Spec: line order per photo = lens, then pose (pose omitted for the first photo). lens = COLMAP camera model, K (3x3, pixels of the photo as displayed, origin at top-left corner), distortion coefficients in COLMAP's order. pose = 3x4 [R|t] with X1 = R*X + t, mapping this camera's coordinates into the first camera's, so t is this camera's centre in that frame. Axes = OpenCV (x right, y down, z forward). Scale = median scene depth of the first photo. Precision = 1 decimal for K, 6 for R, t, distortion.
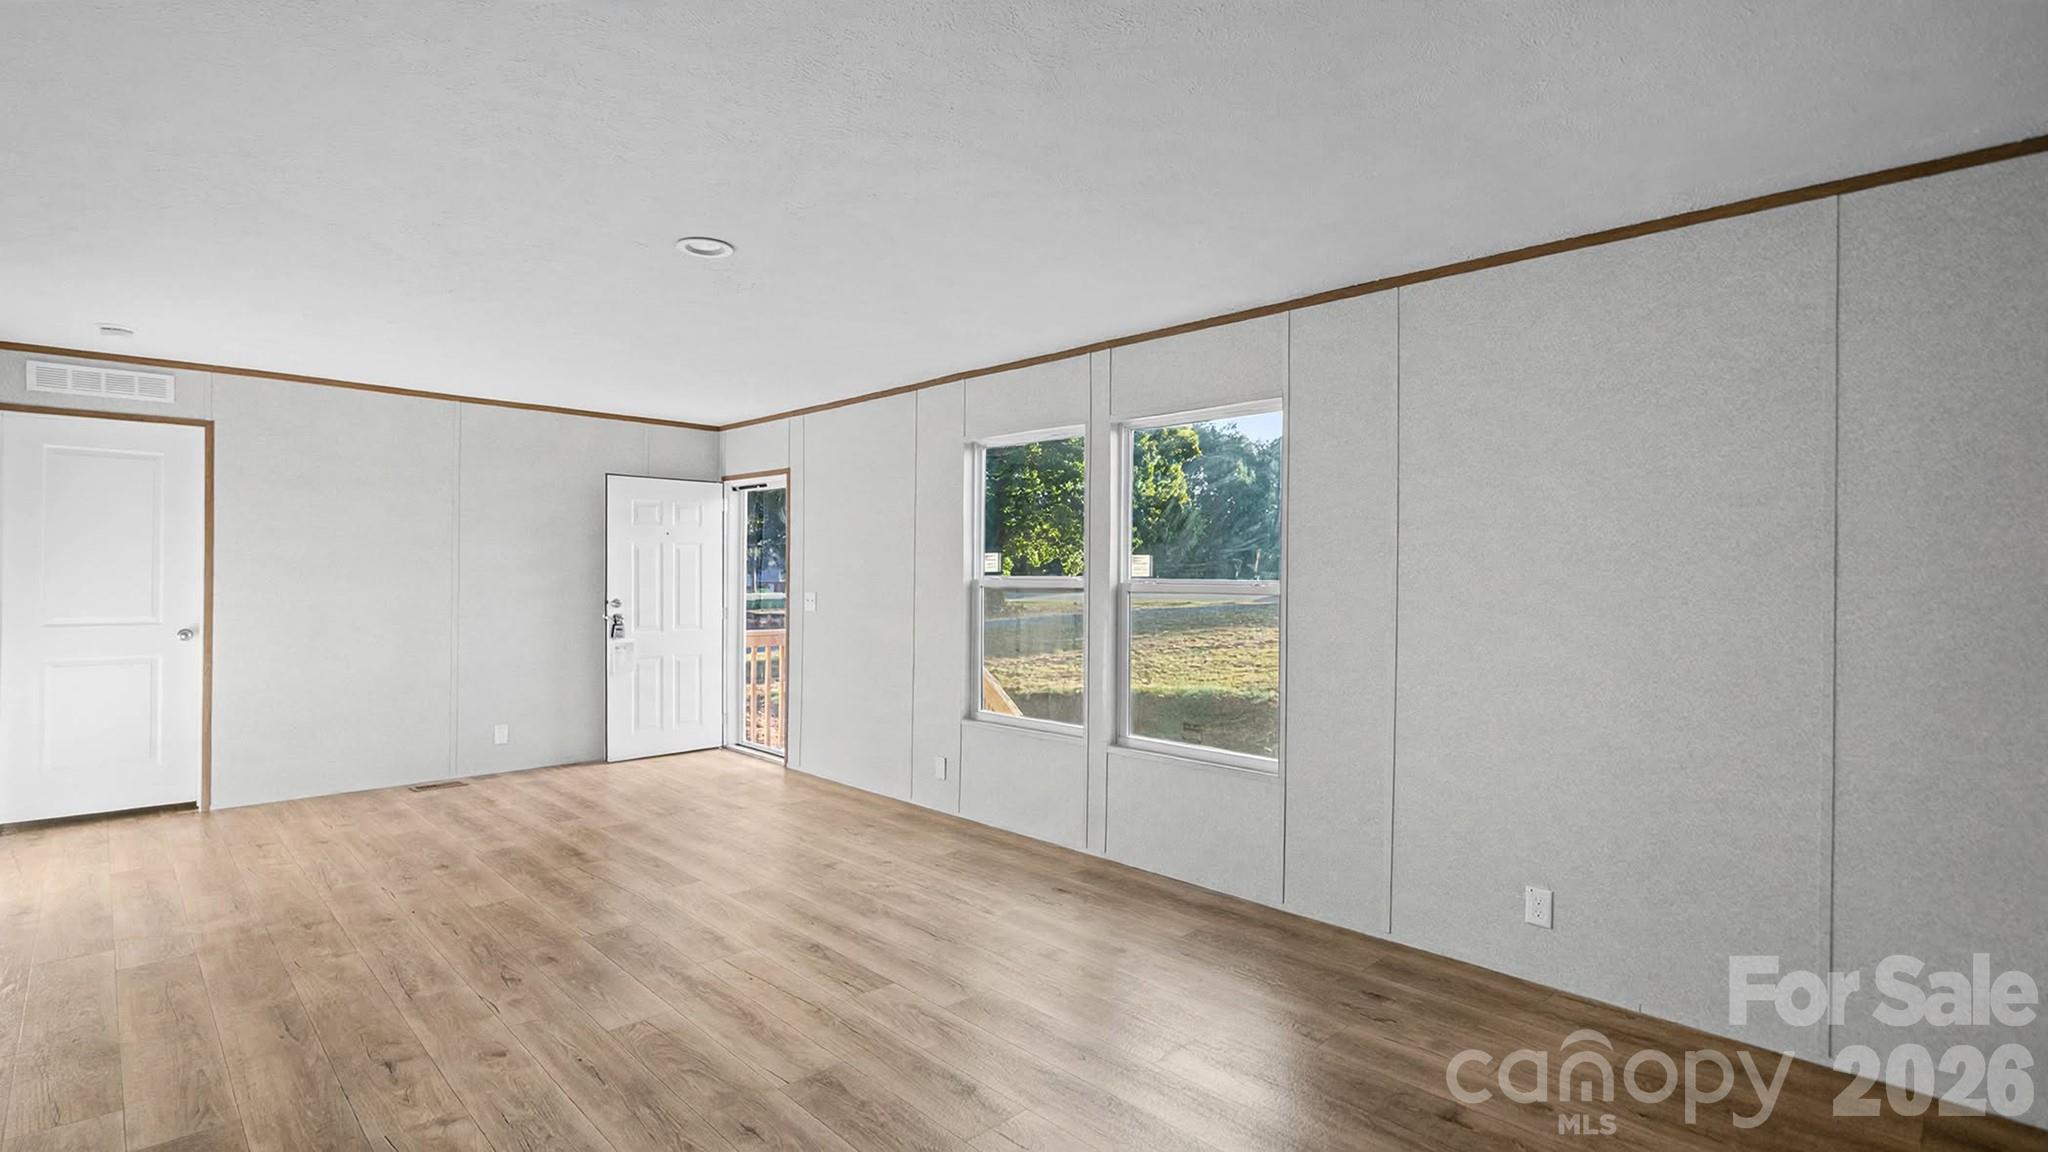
lens RADIAL K [[959.3, 0, 1004.7], [0, 959.3, 572.1], [0, 0, 1]] dist [-0.003133, 0.005958]
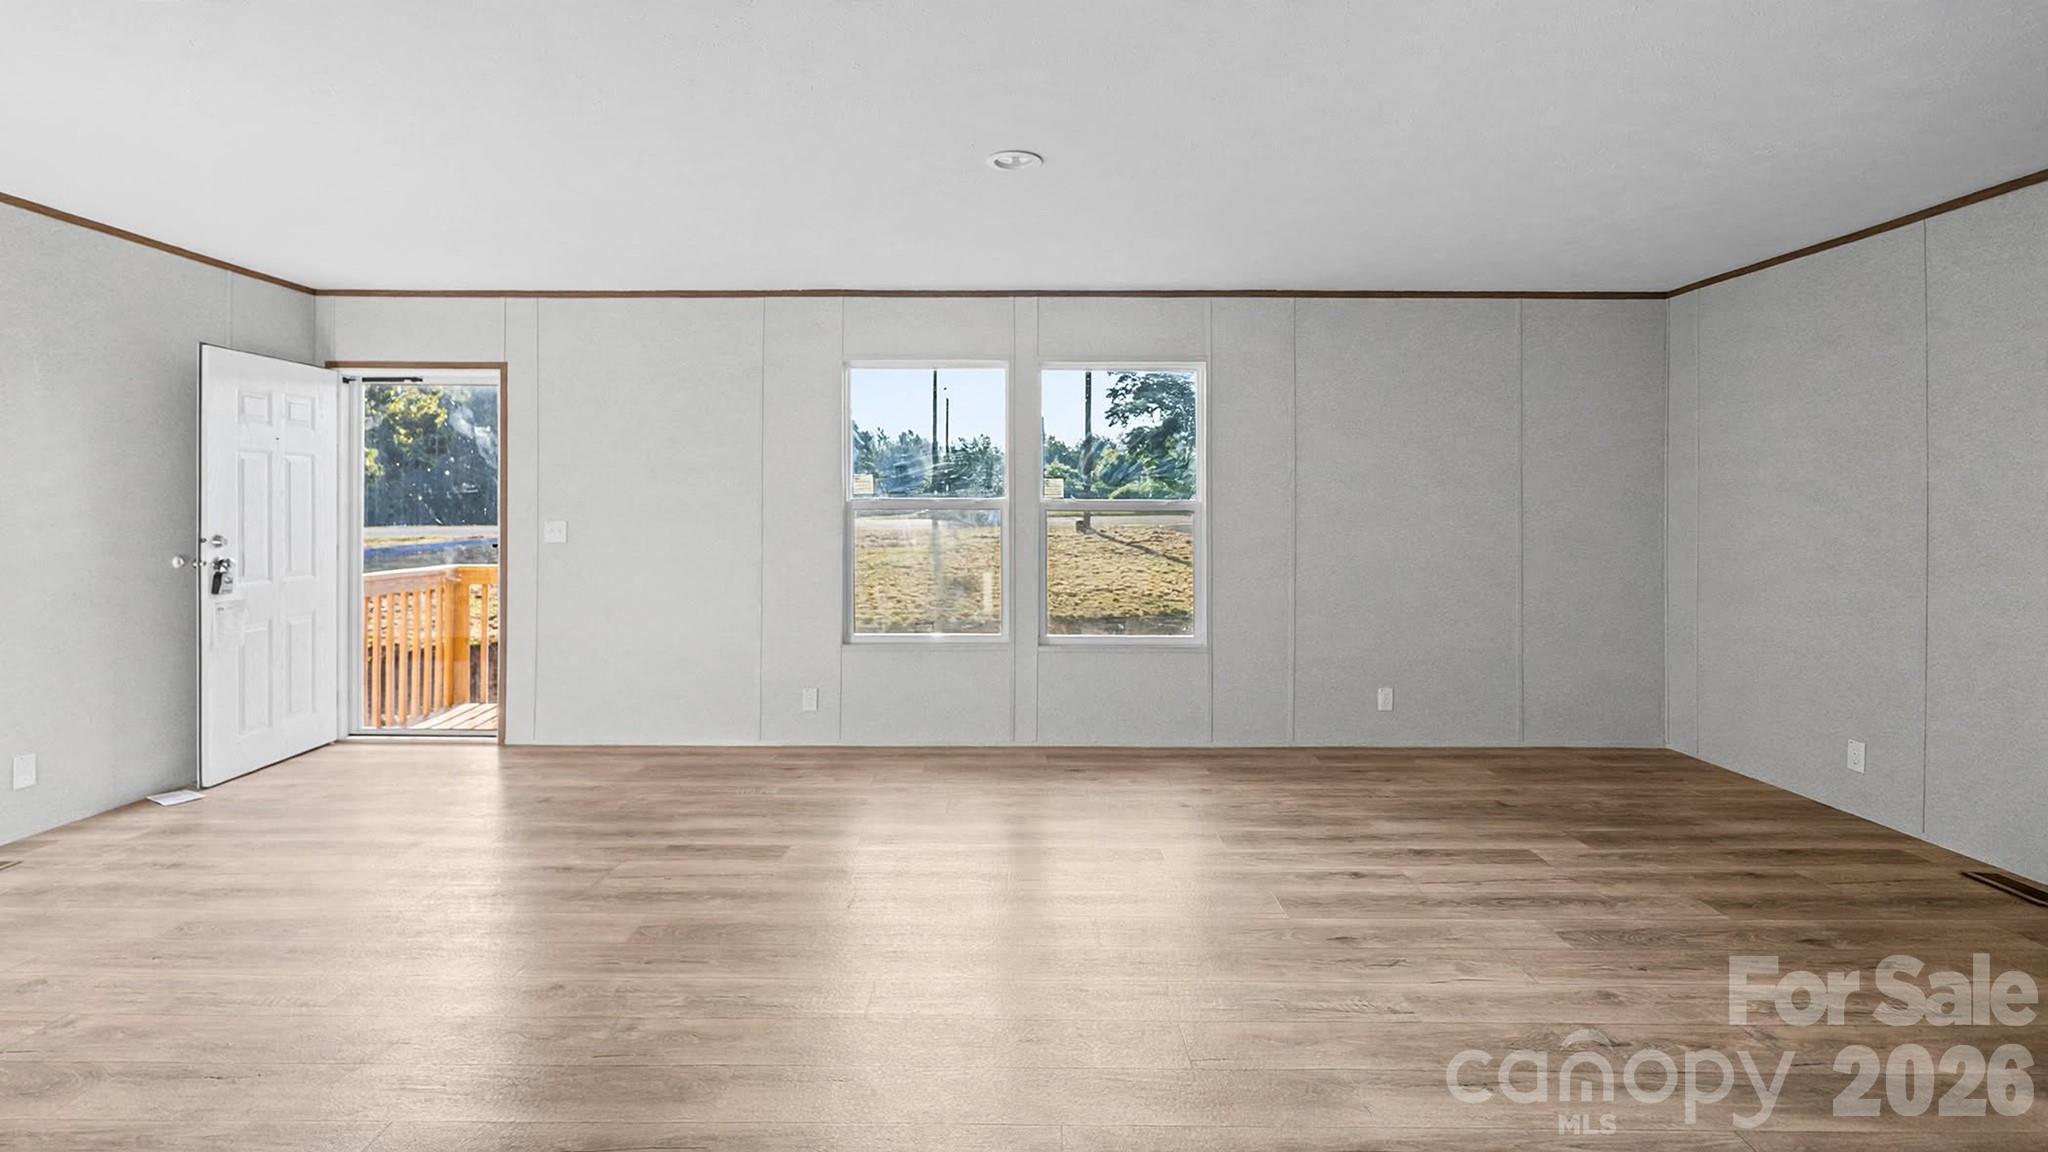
lens RADIAL K [[972.1, 0, 1002.5], [0, 972.1, 500.1], [0, 0, 1]] dist [-0.002408, -0.000181]
pose [[0.697605, -0.000440, 0.716482, -0.511233], [0.002598, 0.999995, -0.001915, 0.007072], [-0.716478, 0.003197, 0.697603, 0.155799]]
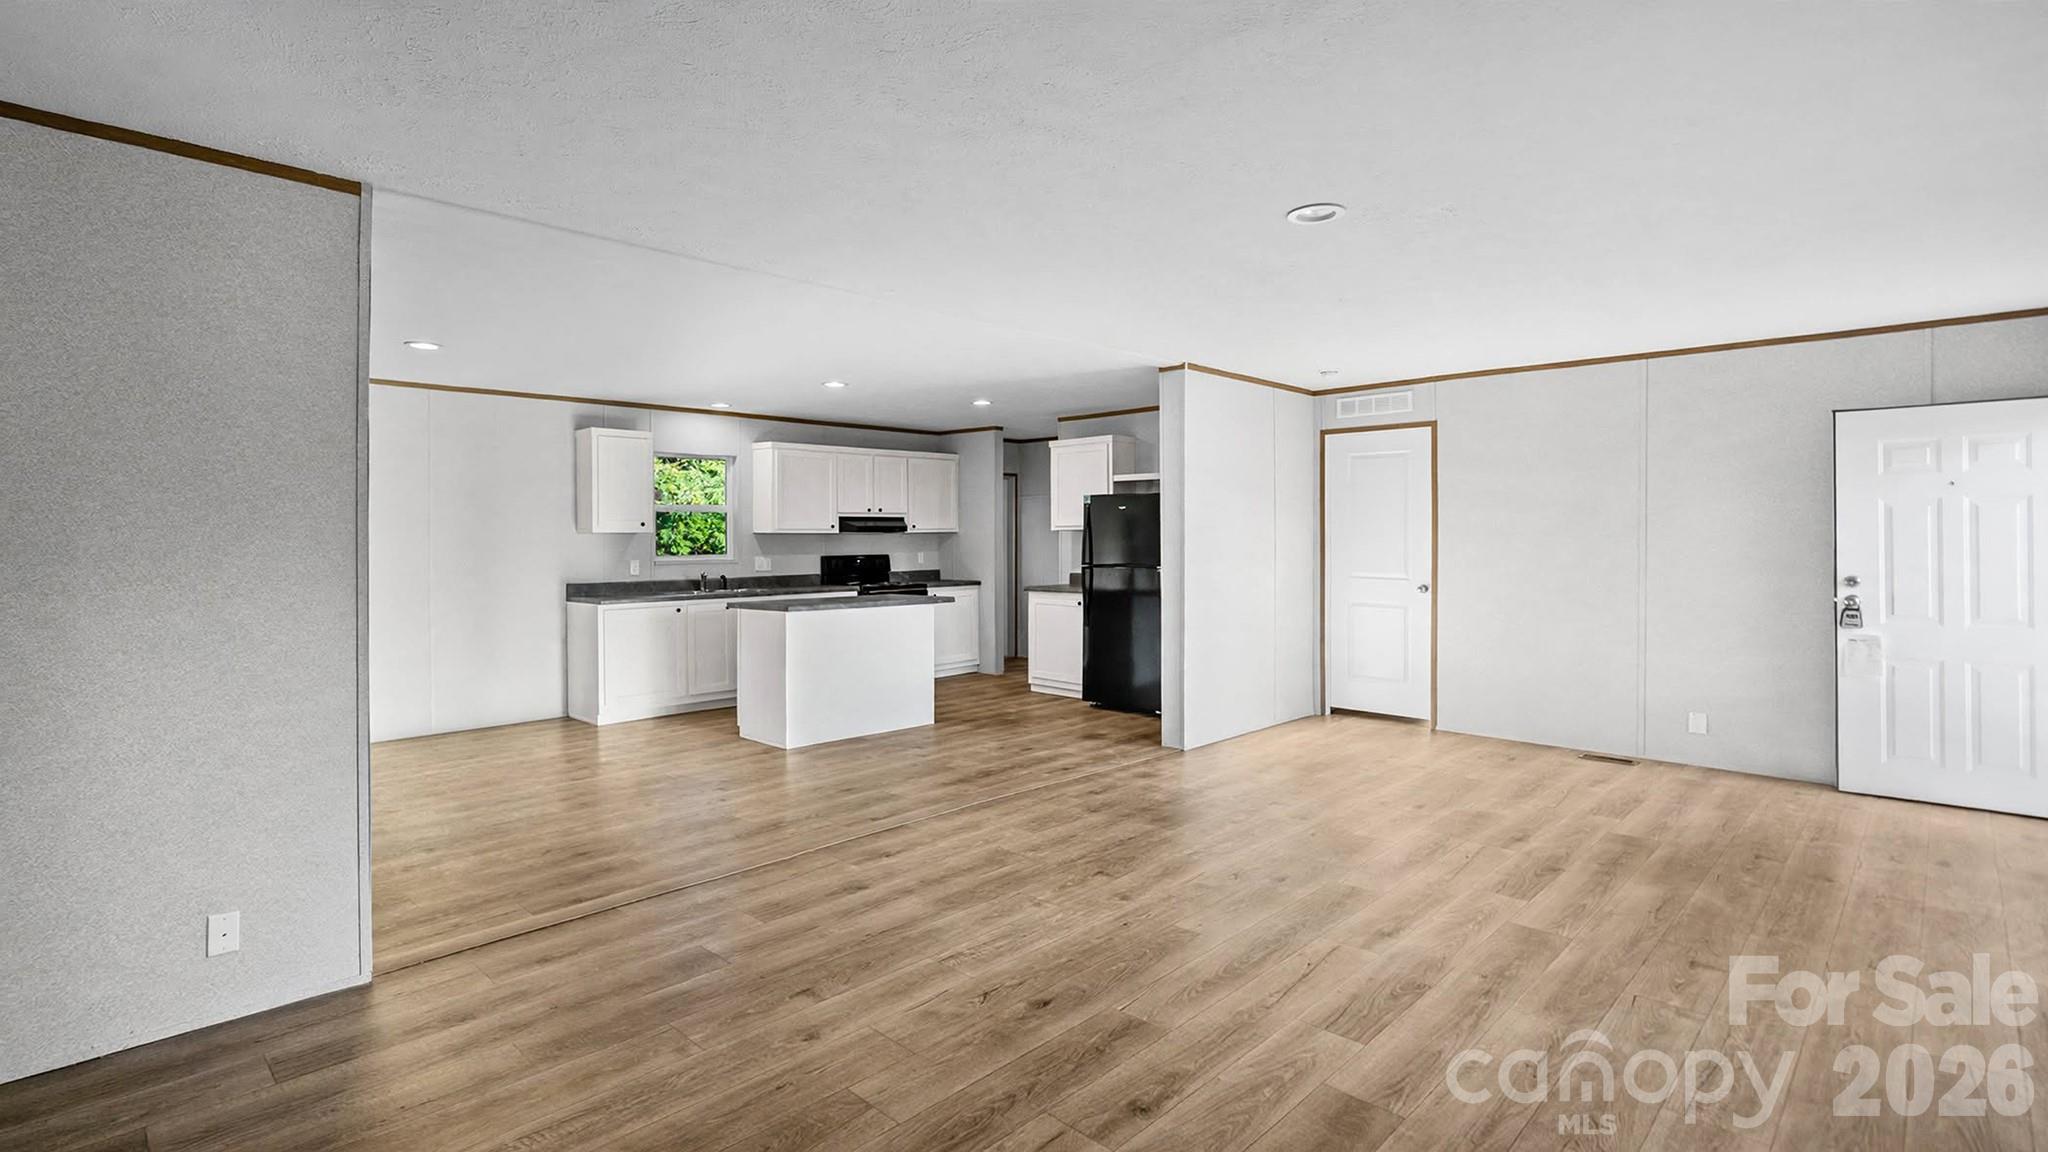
lens RADIAL K [[954.2, 0, 1015.3], [0, 954.2, 547.3], [0, 0, 1]] dist [-0.000772, -0.000042]
pose [[0.030270, 0.005933, -0.999524, 0.325487], [0.000923, 0.999982, 0.005964, 0.000701], [0.999541, -0.001103, 0.030264, 0.325731]]
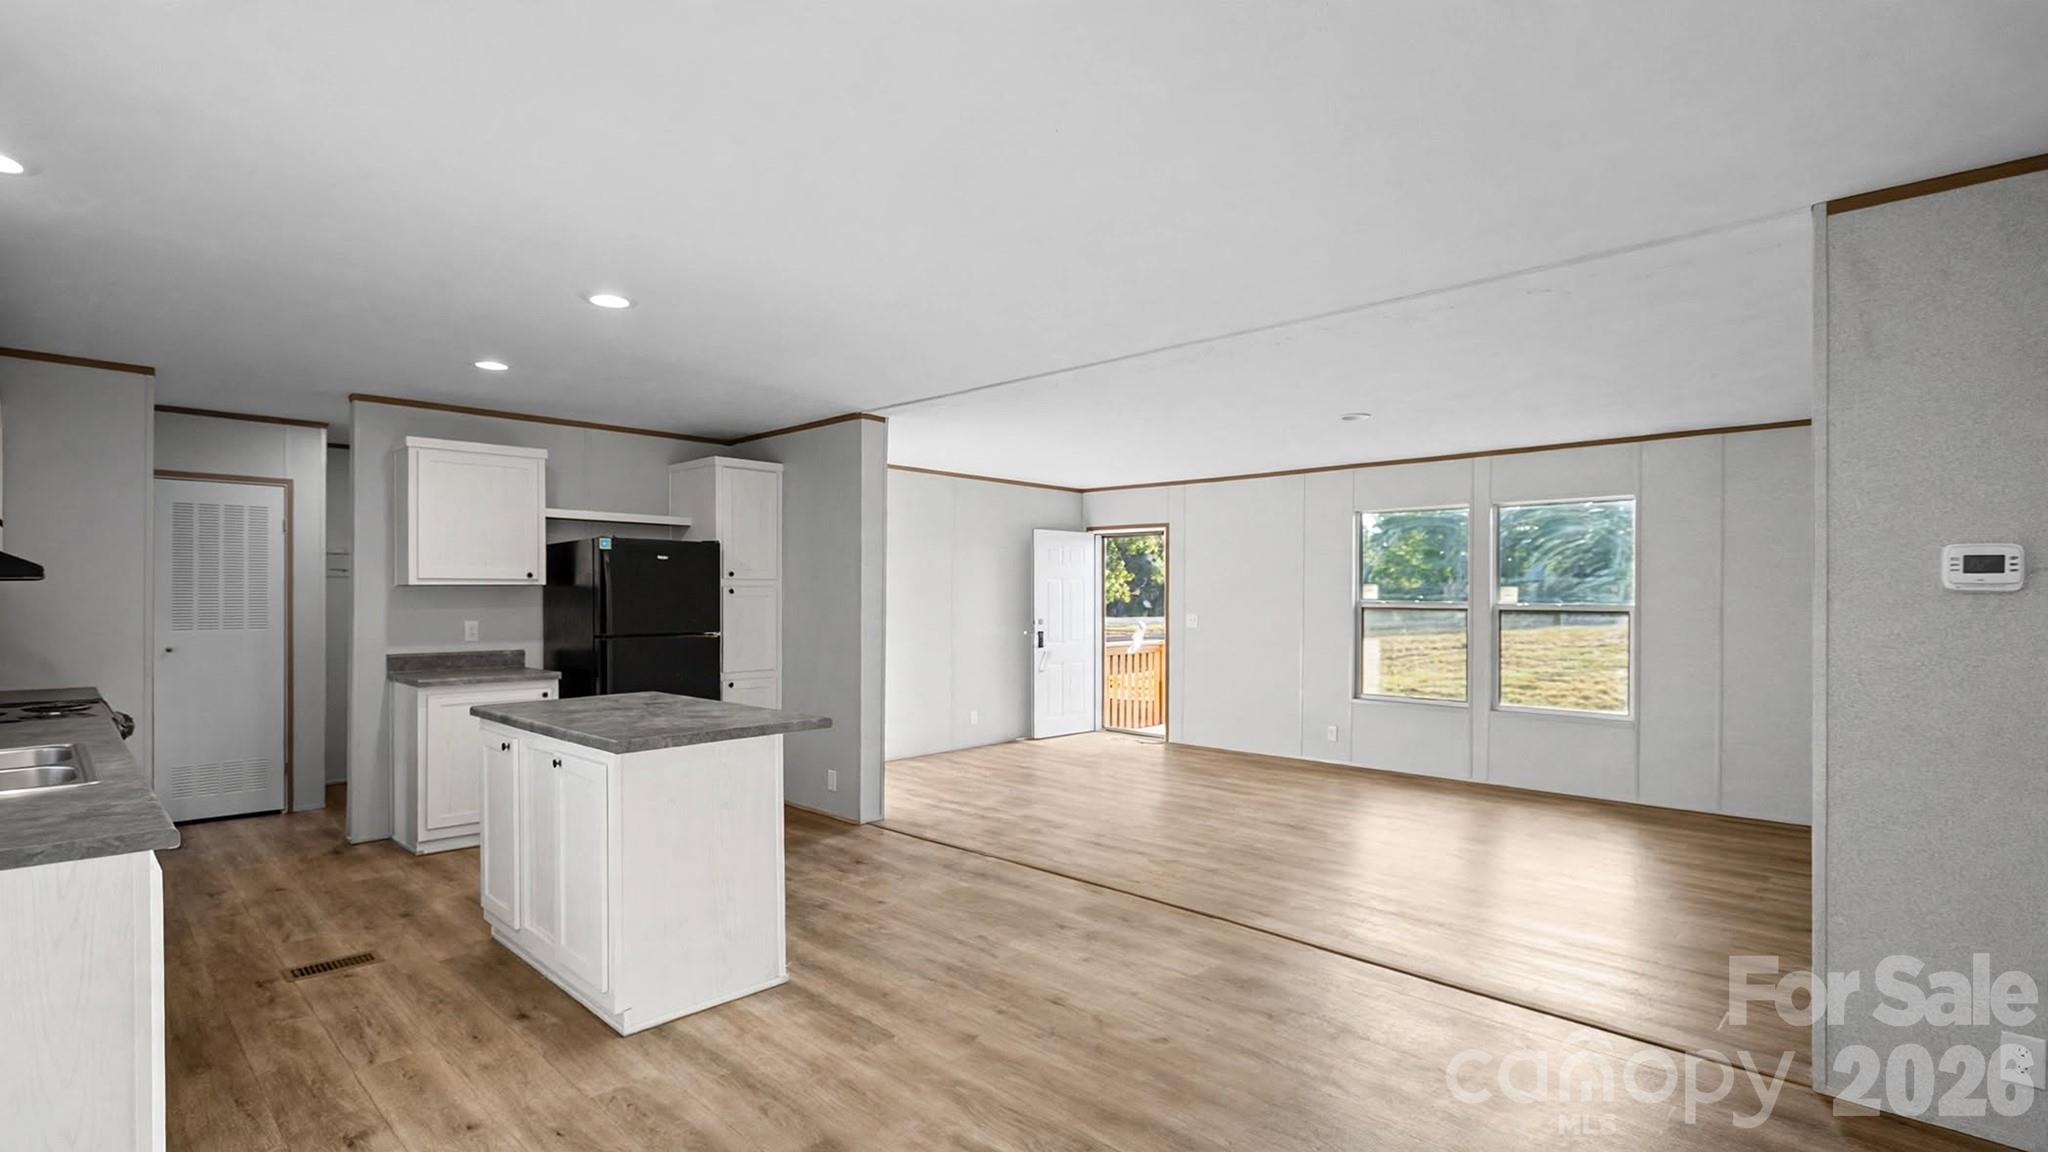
lens RADIAL K [[984.3, 0, 1004.8], [0, 984.3, 587.8], [0, 0, 1]] dist [0.002591, 0.000518]
pose [[0.999555, -0.000786, 0.029812, -0.501633], [0.001044, 0.999962, -0.008632, -0.004485], [-0.029804, 0.008659, 0.999518, -0.397639]]
